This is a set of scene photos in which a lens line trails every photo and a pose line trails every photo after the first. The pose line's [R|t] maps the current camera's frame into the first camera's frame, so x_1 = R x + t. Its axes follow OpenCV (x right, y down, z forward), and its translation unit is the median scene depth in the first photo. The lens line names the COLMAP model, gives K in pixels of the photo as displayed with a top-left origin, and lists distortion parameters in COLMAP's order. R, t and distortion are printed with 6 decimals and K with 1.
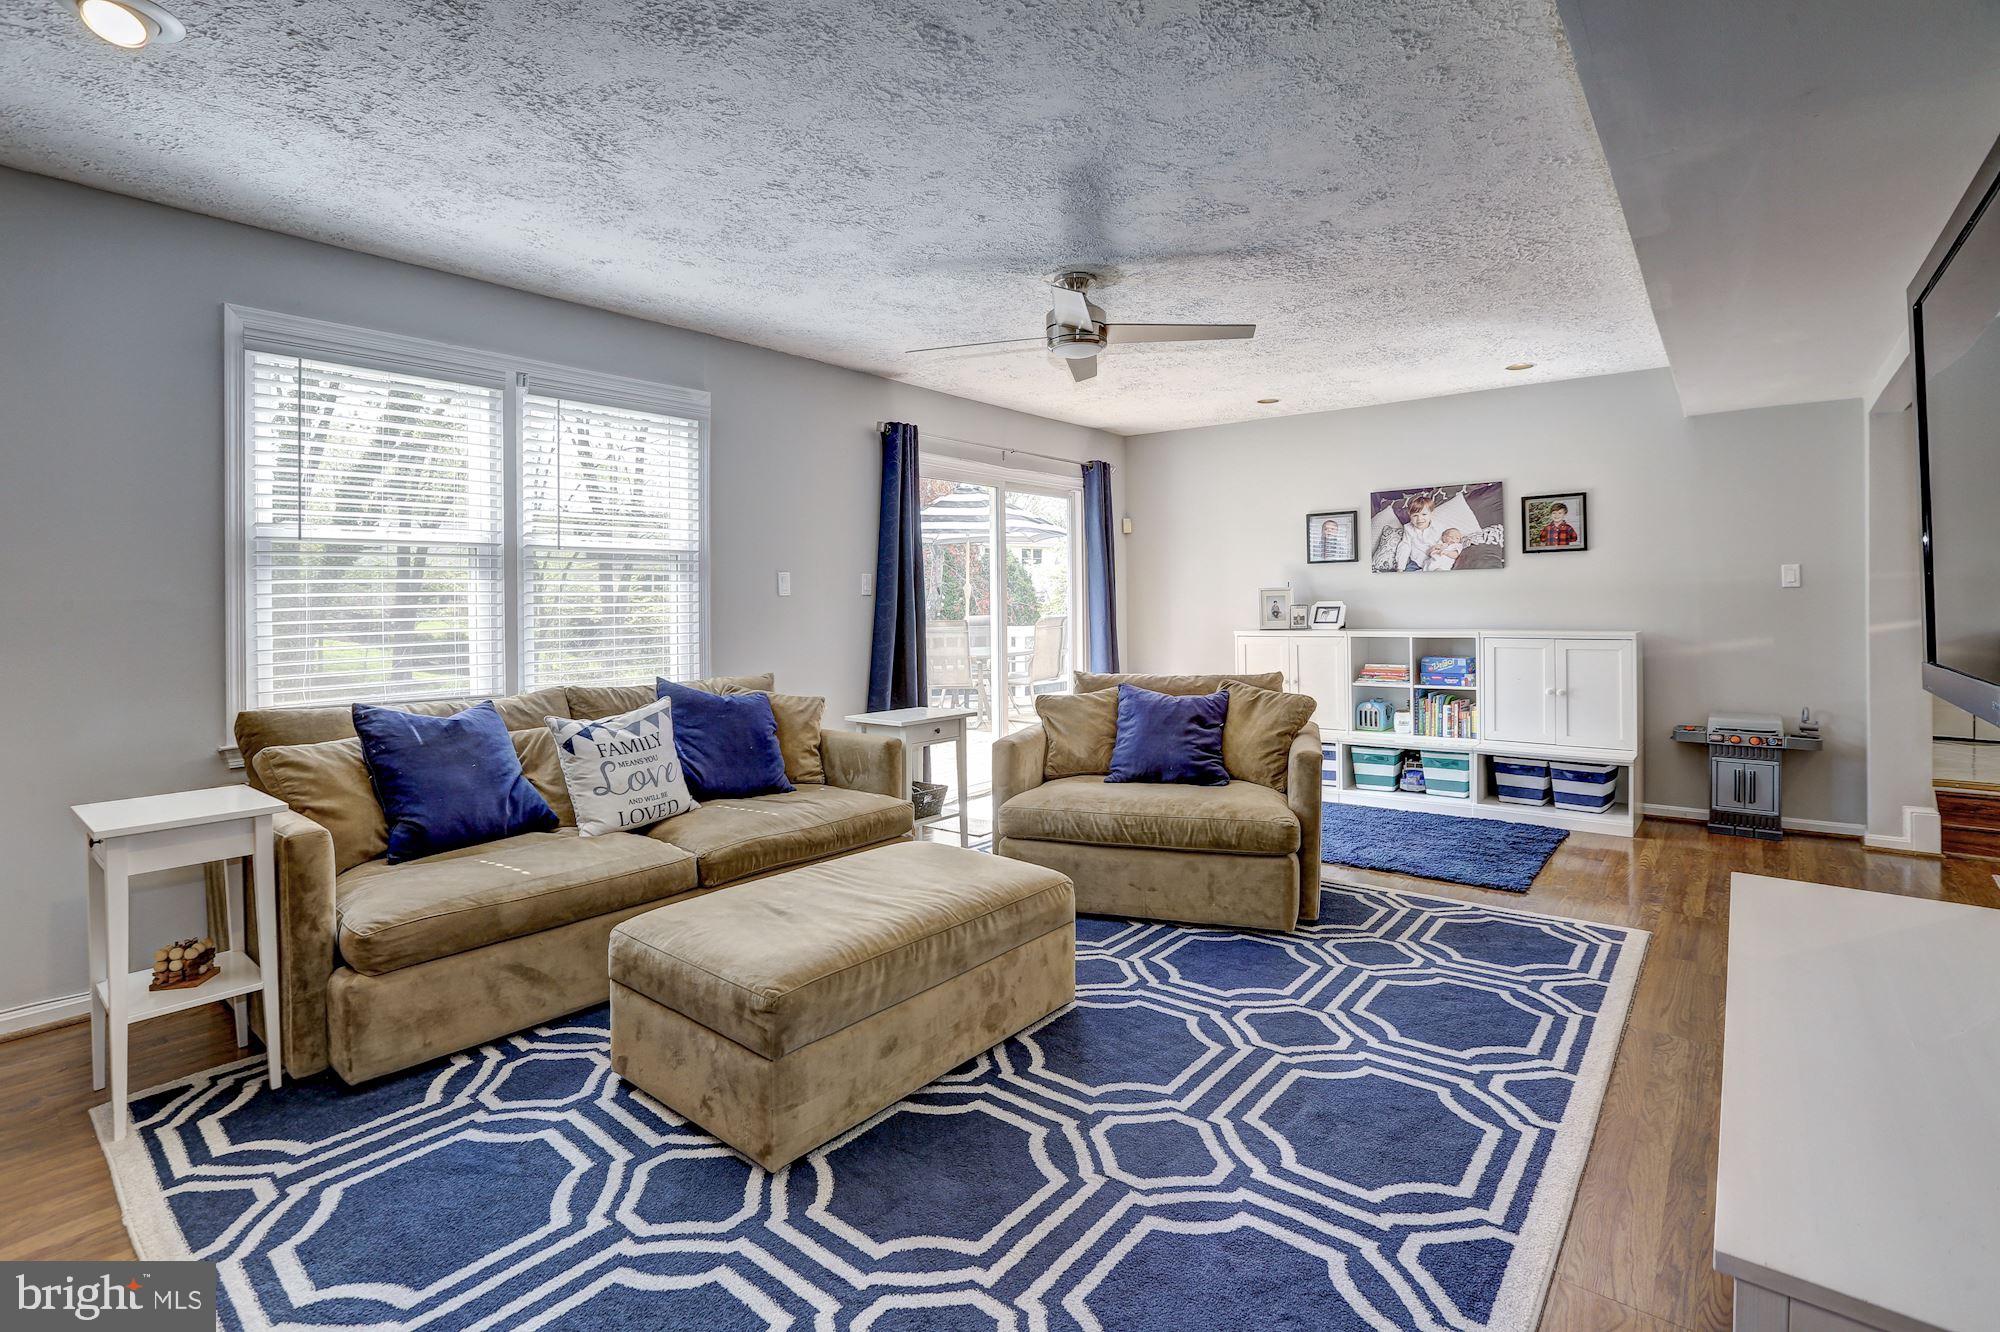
lens RADIAL K [[916.5, 0, 1003.9], [0, 916.5, 608.1], [0, 0, 1]] dist [-0.051804, 0.015016]
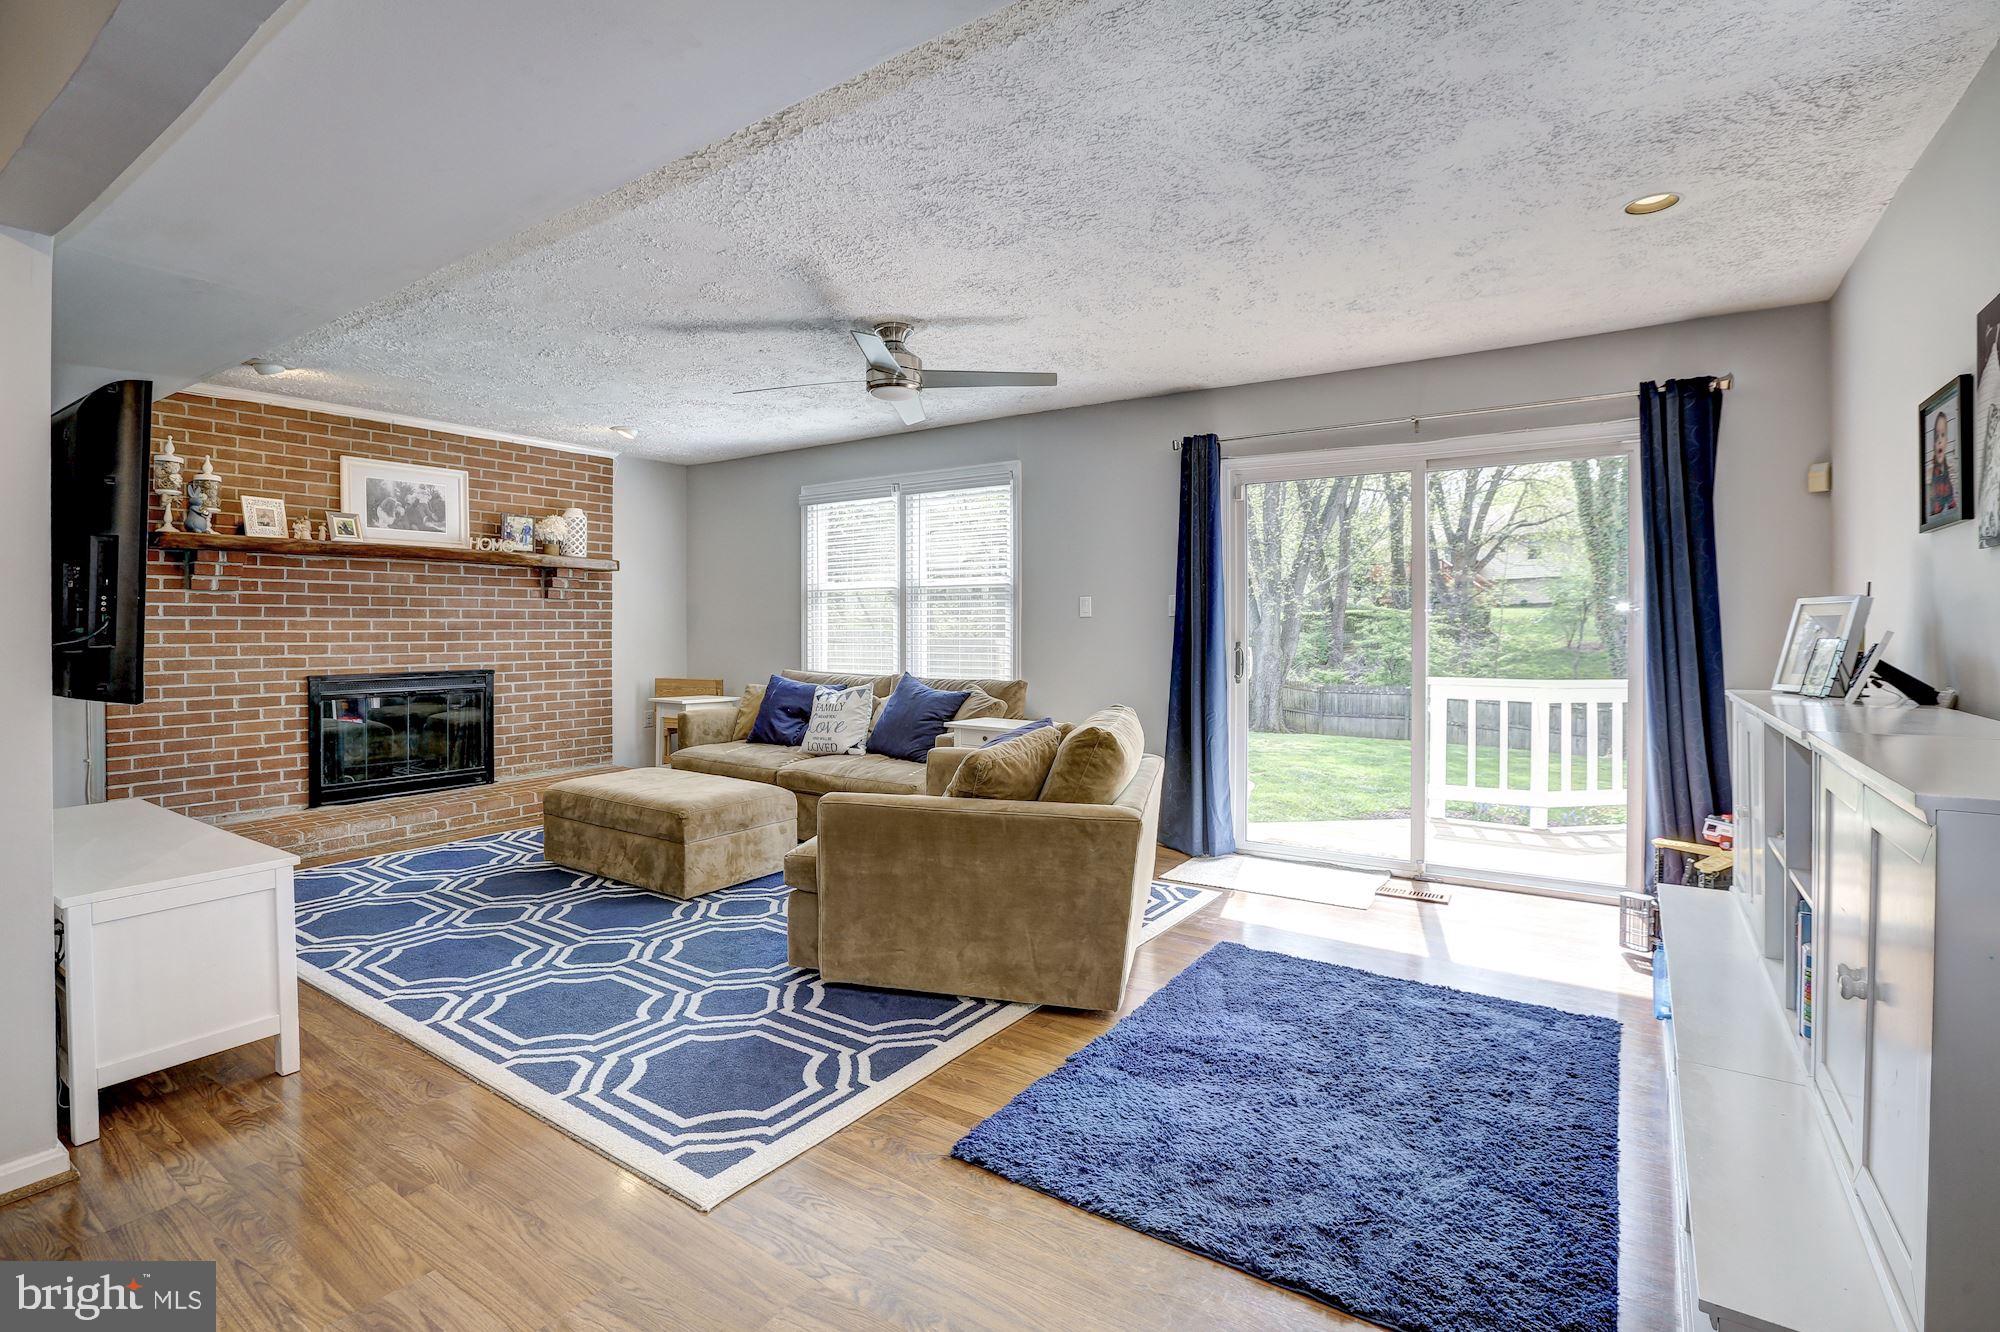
lens RADIAL K [[932.0, 0, 994.9], [0, 932.0, 634.7], [0, 0, 1]] dist [-0.022106, -0.000087]
pose [[0.093380, 0.021630, -0.995396, 1.308754], [-0.007285, 0.999752, 0.021041, -0.021056], [0.995604, 0.005287, 0.093515, 1.112548]]
